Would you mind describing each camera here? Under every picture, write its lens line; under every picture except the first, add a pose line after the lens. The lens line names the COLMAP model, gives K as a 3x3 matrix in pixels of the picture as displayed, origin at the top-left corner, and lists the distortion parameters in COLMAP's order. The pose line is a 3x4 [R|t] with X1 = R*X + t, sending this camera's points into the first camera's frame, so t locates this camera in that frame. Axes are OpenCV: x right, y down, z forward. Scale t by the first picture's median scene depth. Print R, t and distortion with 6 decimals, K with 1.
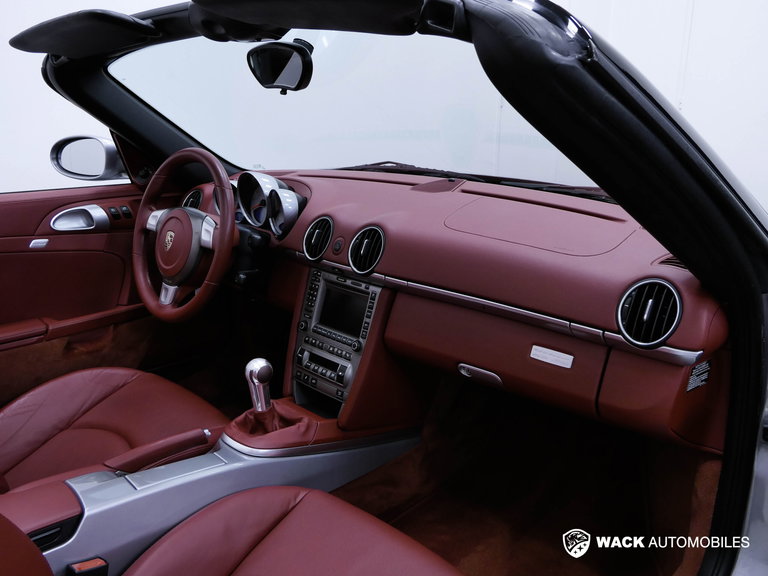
lens RADIAL K [[703.2, 0, 384.0], [0, 703.2, 288.0], [0, 0, 1]] dist [0.001949, -0.006693]
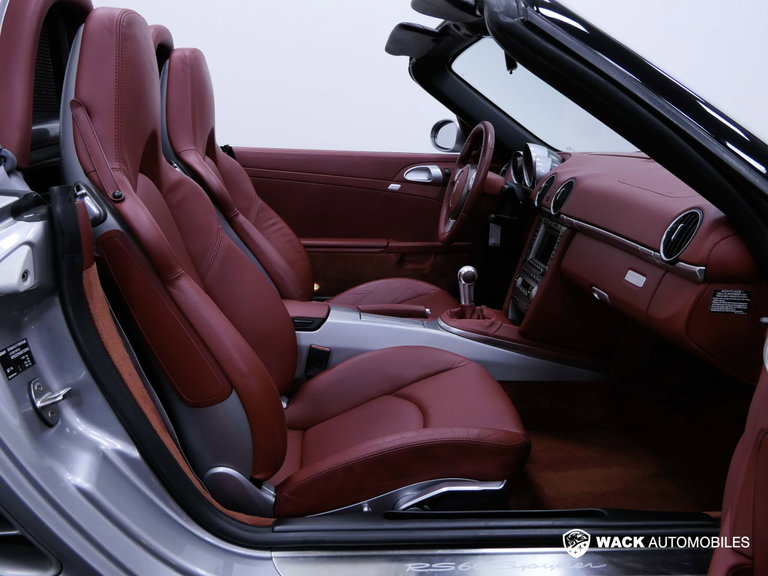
lens RADIAL K [[703.2, 0, 384.0], [0, 703.2, 288.0], [0, 0, 1]] dist [0.001949, -0.006693]
pose [[0.759855, 0.167908, -0.628035, 0.513654], [-0.198465, 0.979864, 0.021849, 0.132100], [0.619058, 0.108041, 0.777878, -0.152758]]
